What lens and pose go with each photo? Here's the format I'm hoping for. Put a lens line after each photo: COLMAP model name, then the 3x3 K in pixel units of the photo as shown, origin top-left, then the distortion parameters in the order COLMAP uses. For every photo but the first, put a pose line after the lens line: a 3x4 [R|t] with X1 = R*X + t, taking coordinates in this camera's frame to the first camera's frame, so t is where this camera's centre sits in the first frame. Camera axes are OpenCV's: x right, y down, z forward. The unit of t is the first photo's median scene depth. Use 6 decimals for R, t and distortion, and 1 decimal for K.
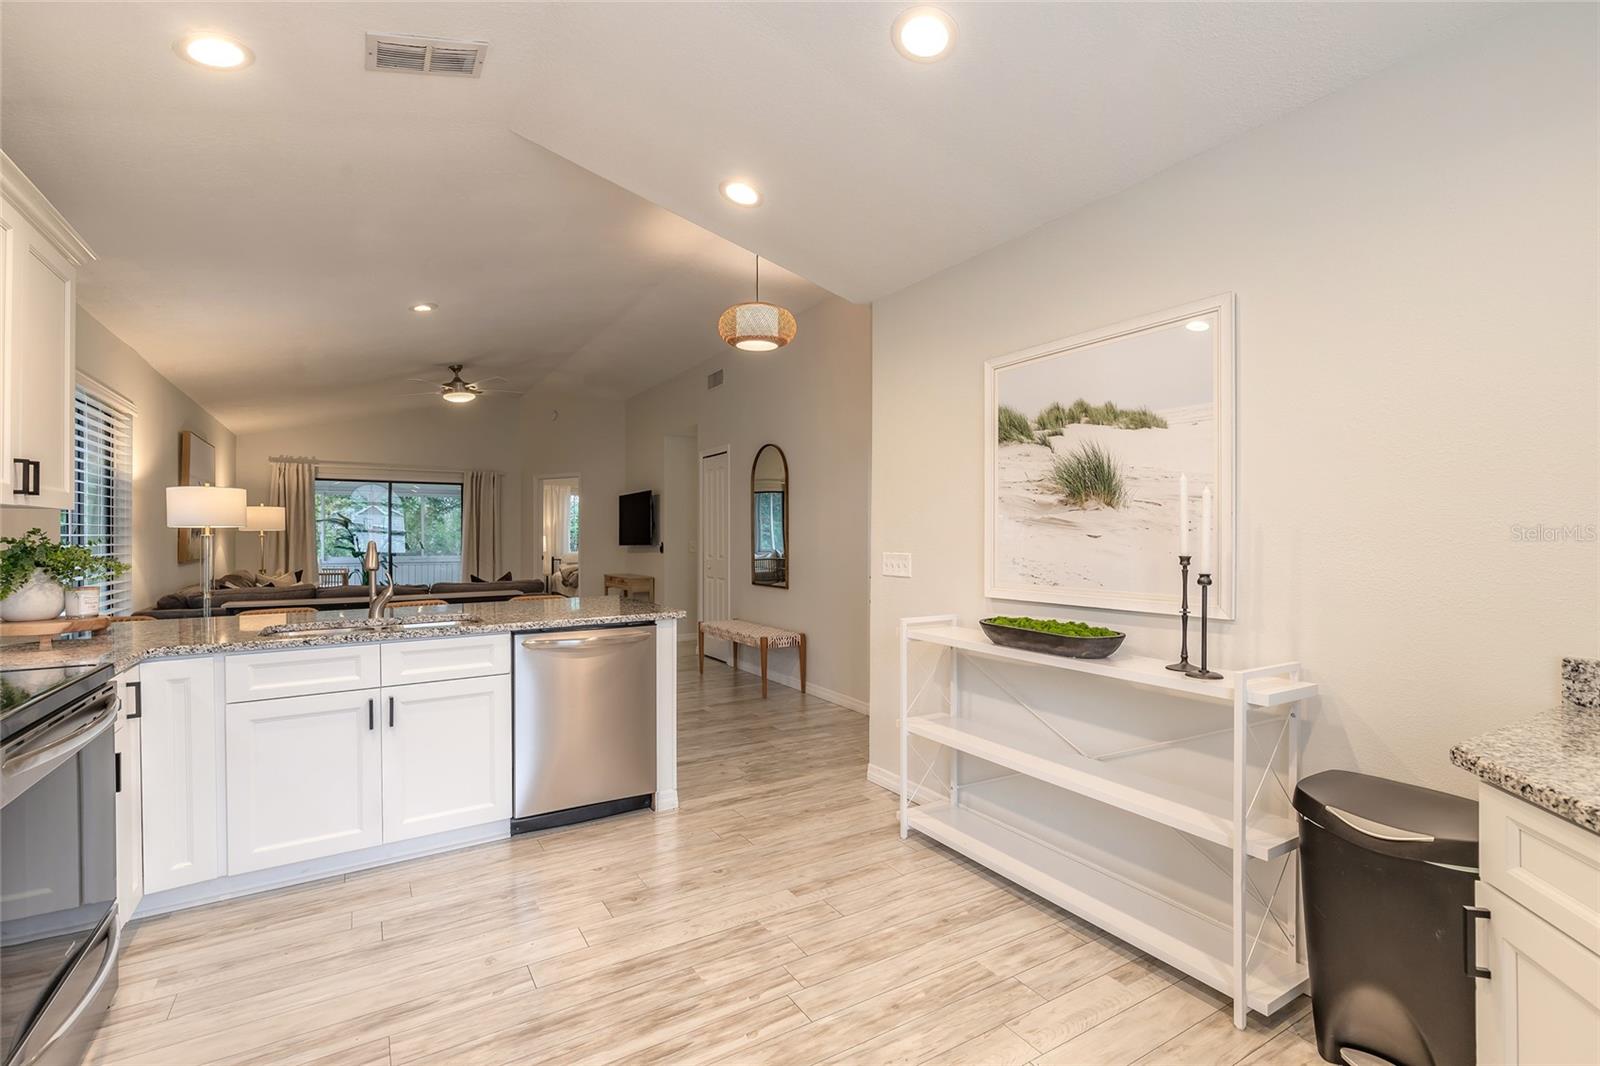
lens RADIAL K [[722.6, 0, 792.6], [0, 722.6, 538.9], [0, 0, 1]] dist [0.006936, -0.001032]
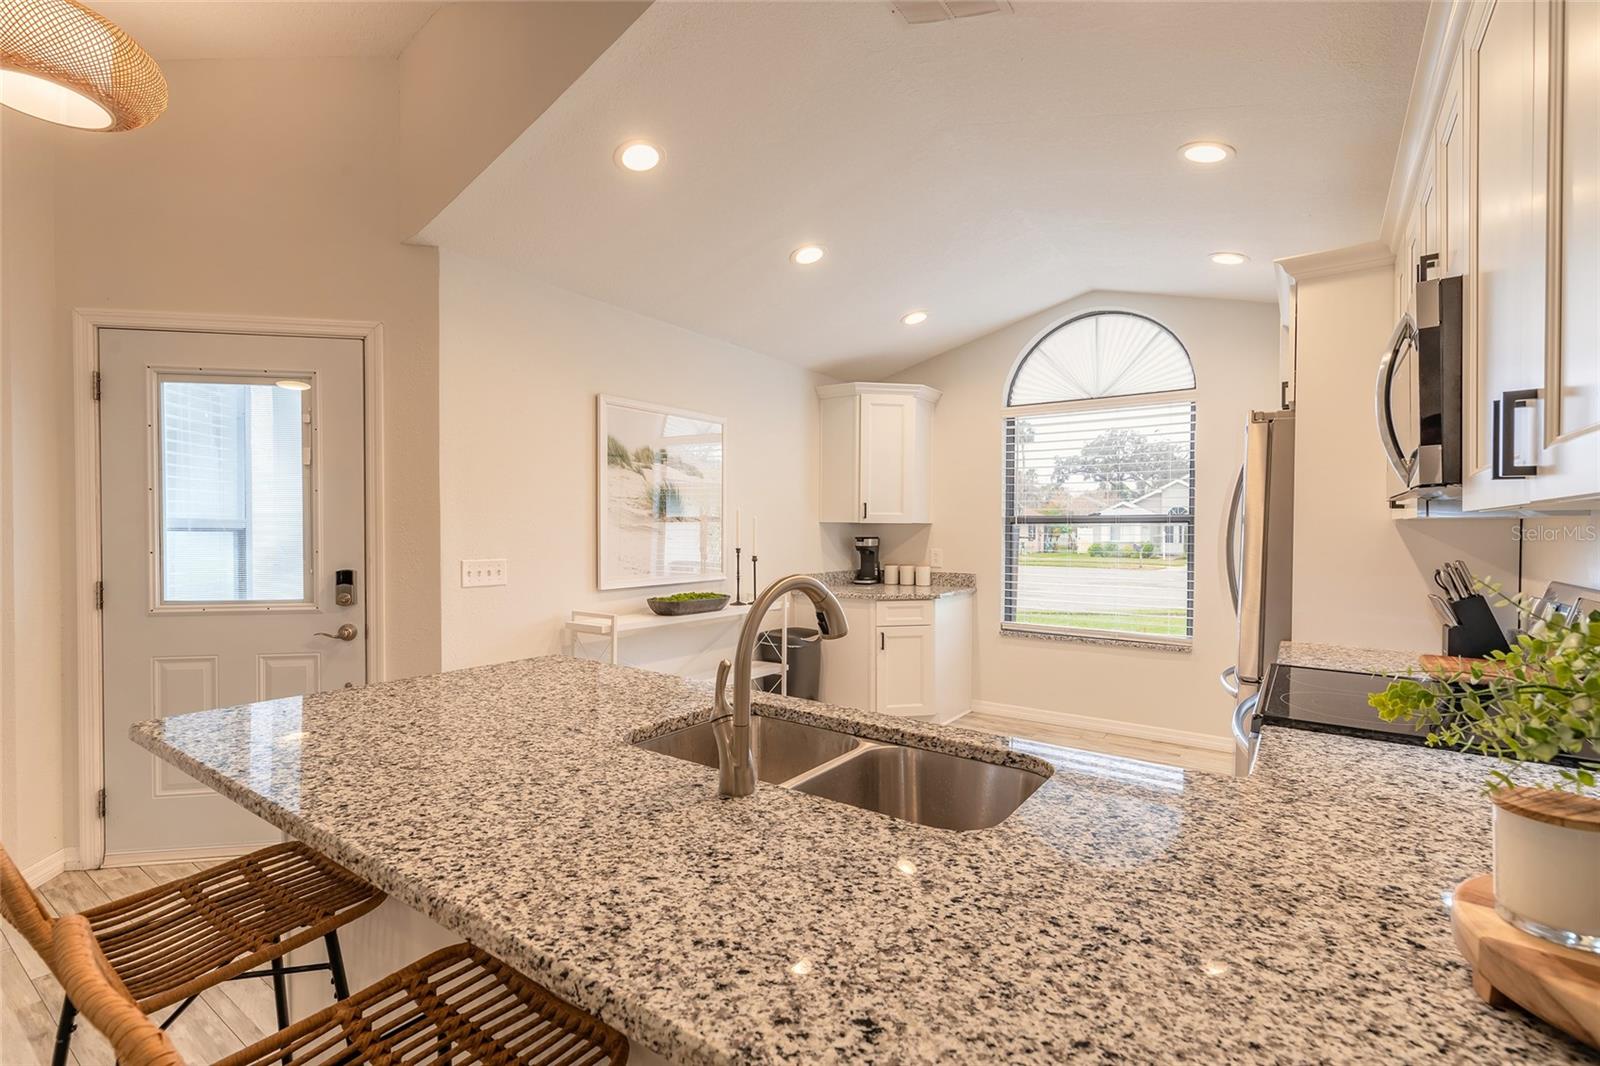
lens RADIAL K [[722.6, 0, 799.7], [0, 722.6, 533.9], [0, 0, 1]] dist [0.006936, -0.001032]
pose [[-0.403160, -0.007483, 0.915099, -1.114223], [-0.000276, 0.999968, 0.008055, -0.026198], [-0.915129, 0.002995, -0.403149, 1.359007]]
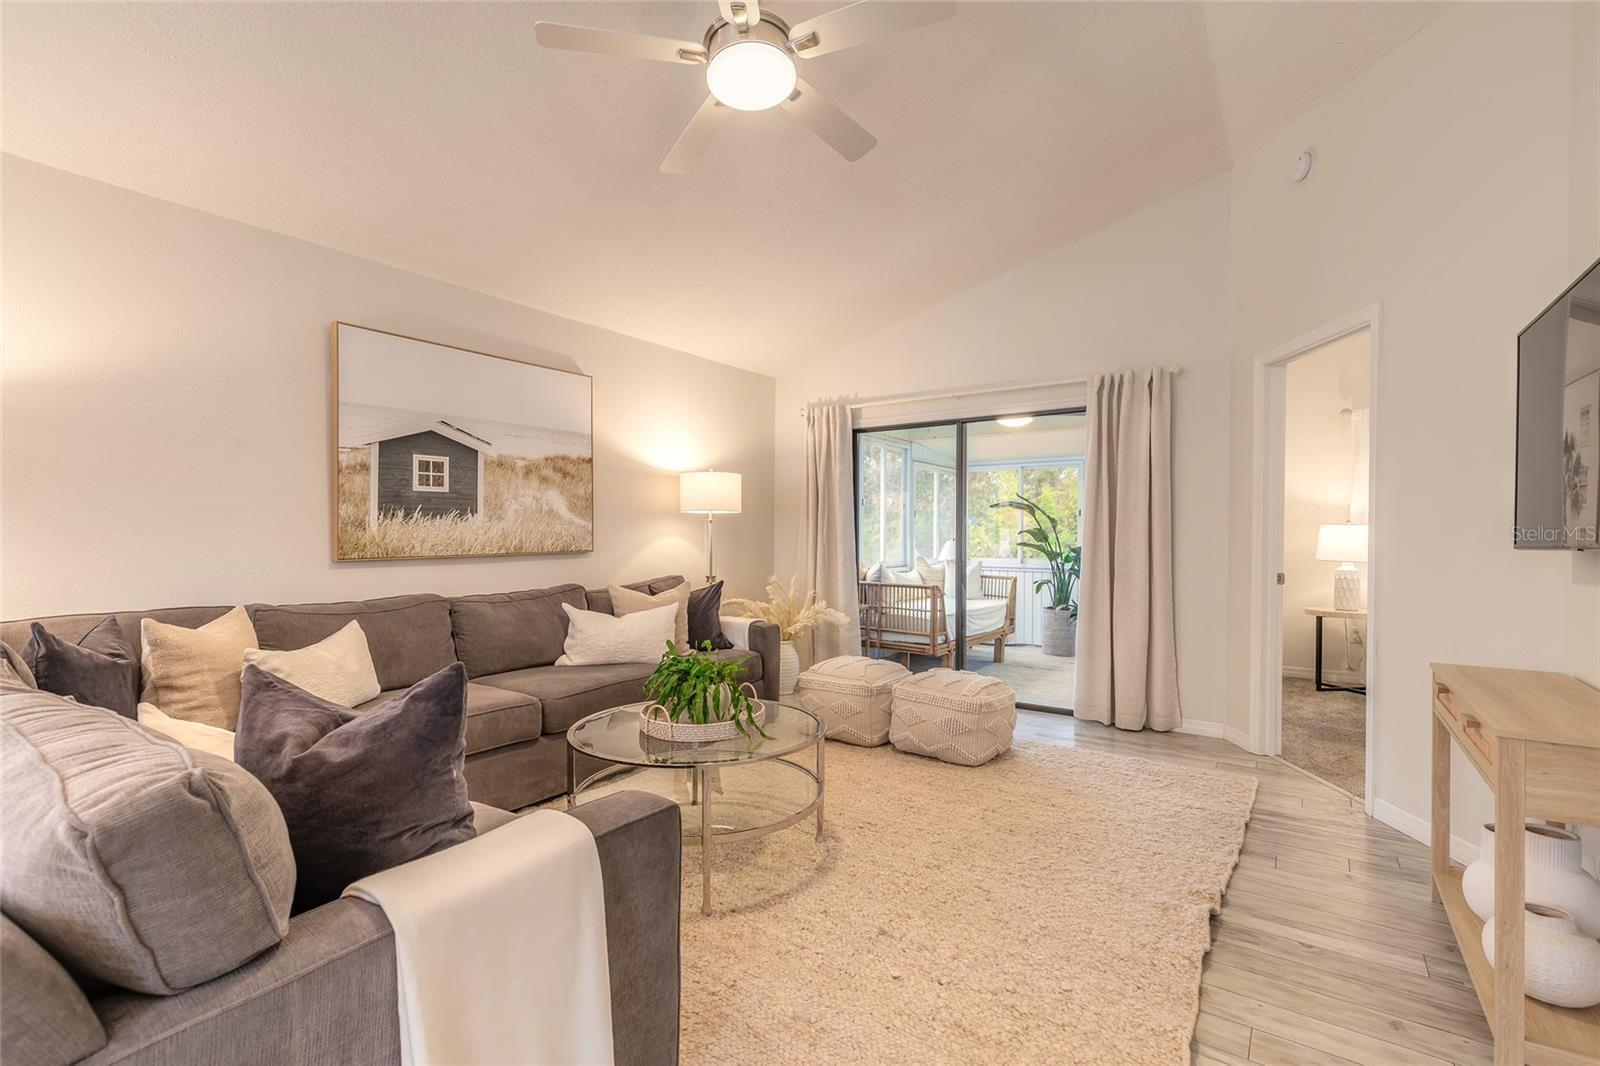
lens RADIAL K [[722.6, 0, 797.1], [0, 722.6, 539.1], [0, 0, 1]] dist [0.006936, -0.001032]
pose [[0.401791, 0.008034, -0.915696, -0.433853], [-0.008218, 0.999953, 0.005167, 0.022763], [0.915694, 0.005449, 0.401838, 2.505796]]
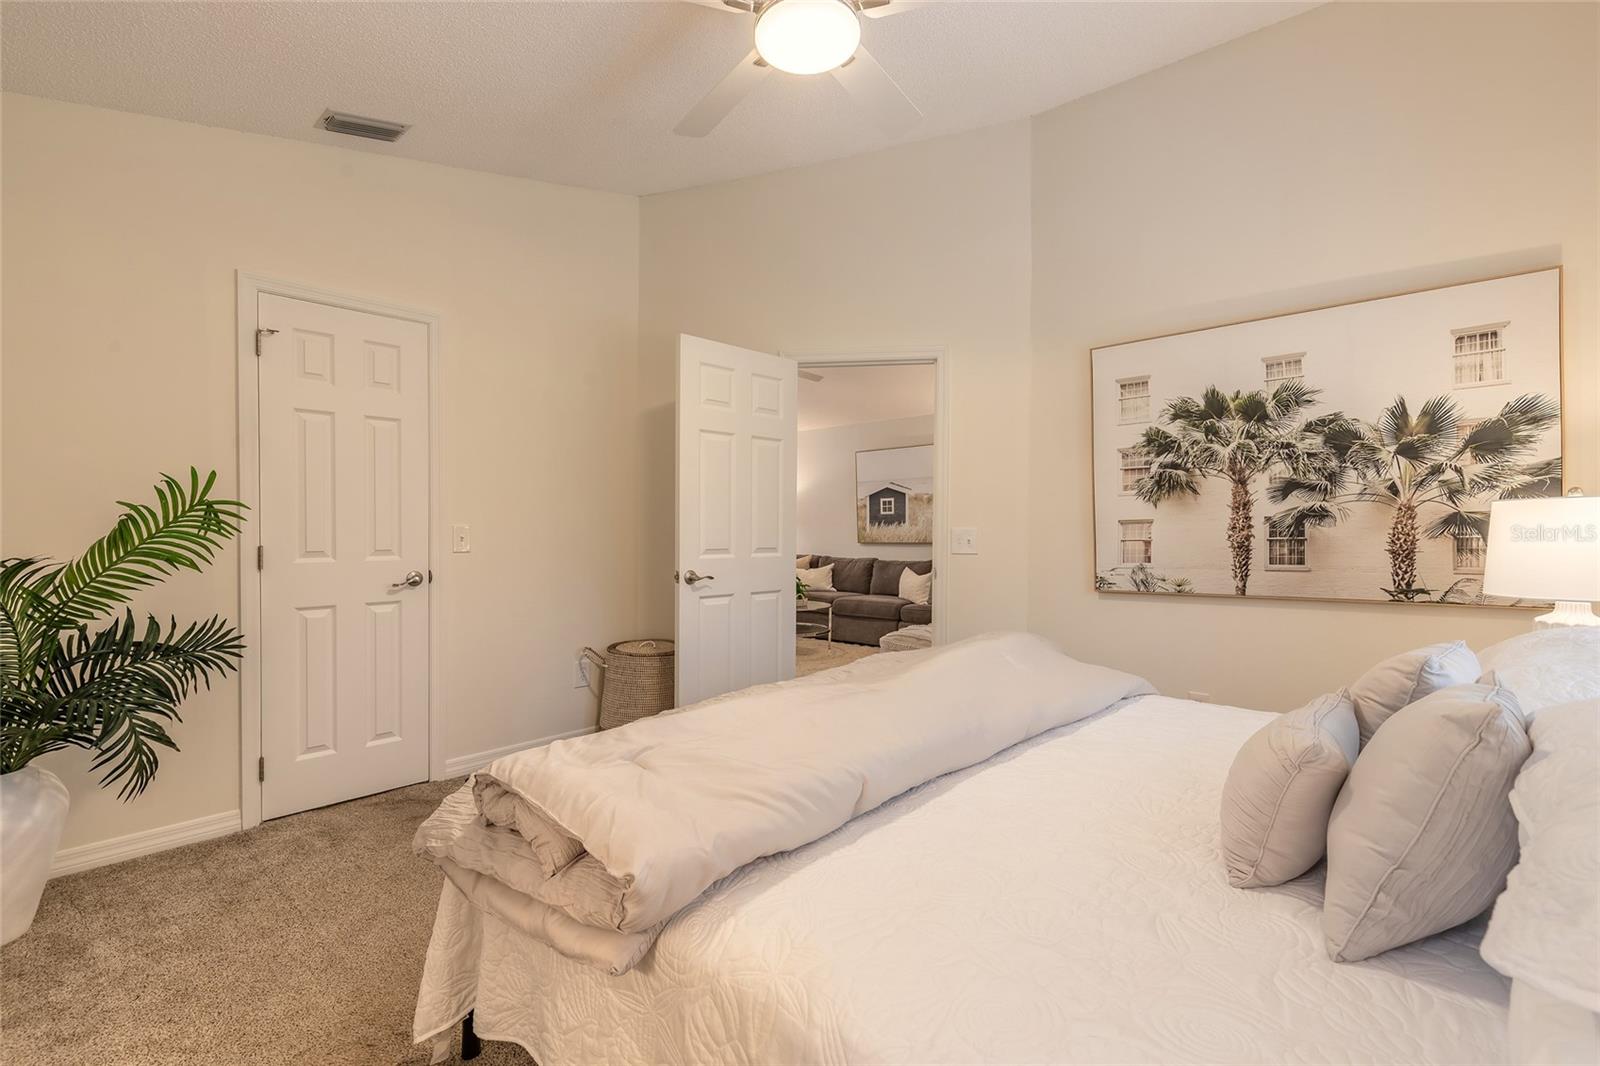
lens RADIAL K [[722.6, 0, 803.0], [0, 722.6, 531.0], [0, 0, 1]] dist [0.006936, -0.001032]
pose [[-0.954589, -0.003399, -0.297907, -0.695030], [-0.005177, 0.999973, 0.005180, 0.004173], [0.297882, 0.006487, -0.954581, 5.319736]]
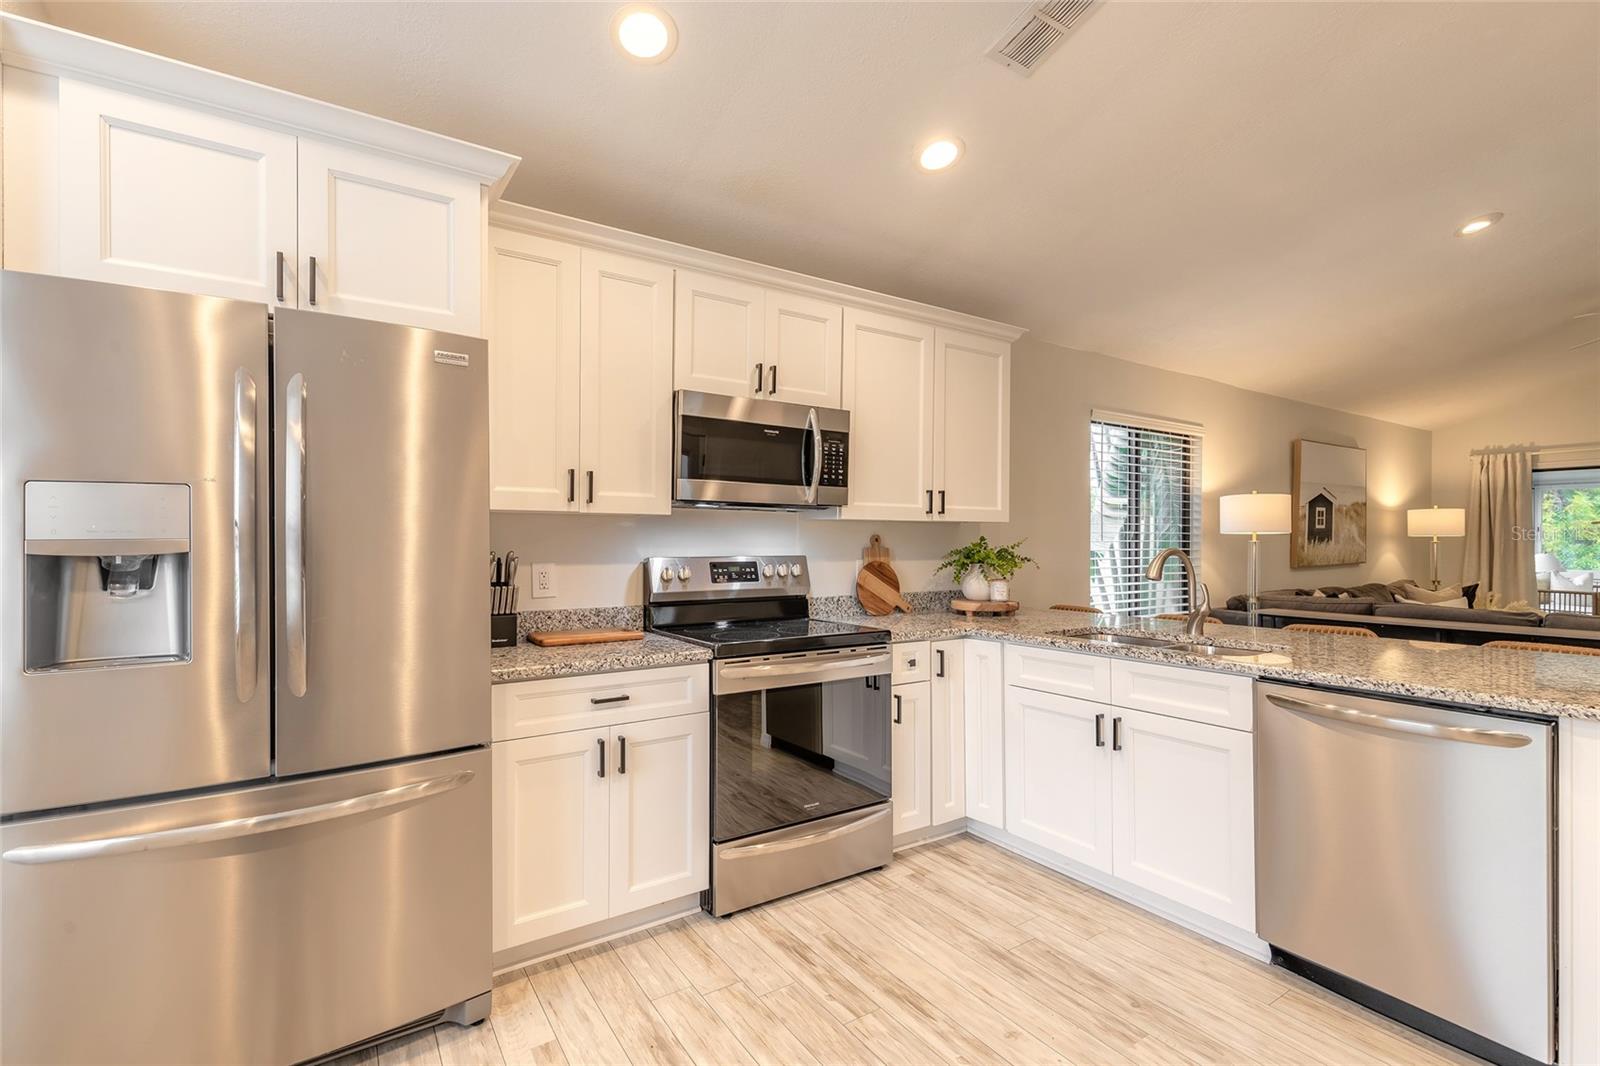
lens RADIAL K [[722.6, 0, 795.3], [0, 722.6, 536.8], [0, 0, 1]] dist [0.006936, -0.001032]
pose [[0.039994, -0.002704, -0.999196, 0.357791], [-0.007796, 0.999965, -0.003018, -0.005137], [0.999169, 0.007911, 0.039972, 0.577324]]
